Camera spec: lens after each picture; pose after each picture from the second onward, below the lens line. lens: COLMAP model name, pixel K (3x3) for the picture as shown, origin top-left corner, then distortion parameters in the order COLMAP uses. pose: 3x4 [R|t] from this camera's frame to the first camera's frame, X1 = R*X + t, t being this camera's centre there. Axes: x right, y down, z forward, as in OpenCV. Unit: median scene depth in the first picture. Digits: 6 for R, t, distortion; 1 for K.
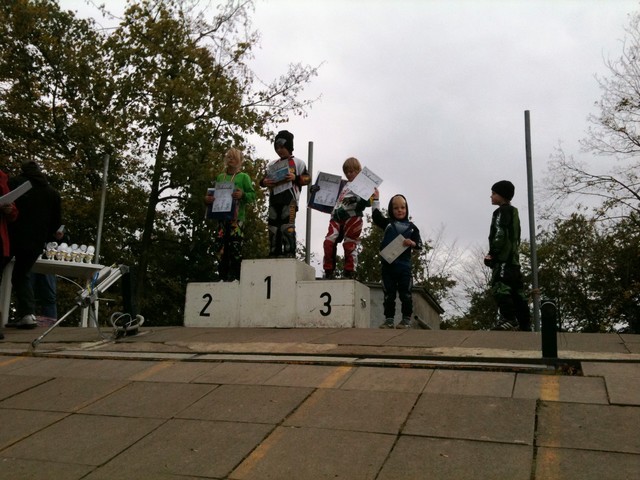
lens RADIAL K [[715.0, 0, 310.0], [0, 715.0, 253.6], [0, 0, 1]] dist [0.030416, 0.000000]
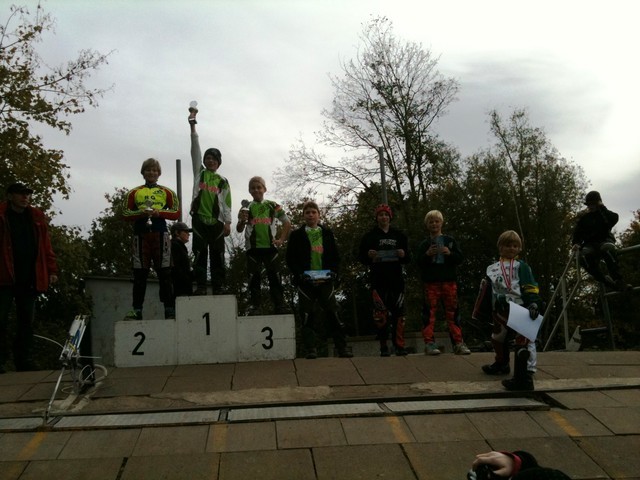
lens RADIAL K [[715.0, 0, 334.5], [0, 715.0, 256.6], [0, 0, 1]] dist [0.030416, 0.000000]
pose [[0.907901, -0.013553, 0.418966, -0.312339], [-0.004609, 0.999094, 0.042307, -0.090215], [-0.419159, -0.040342, 0.907016, -0.001090]]
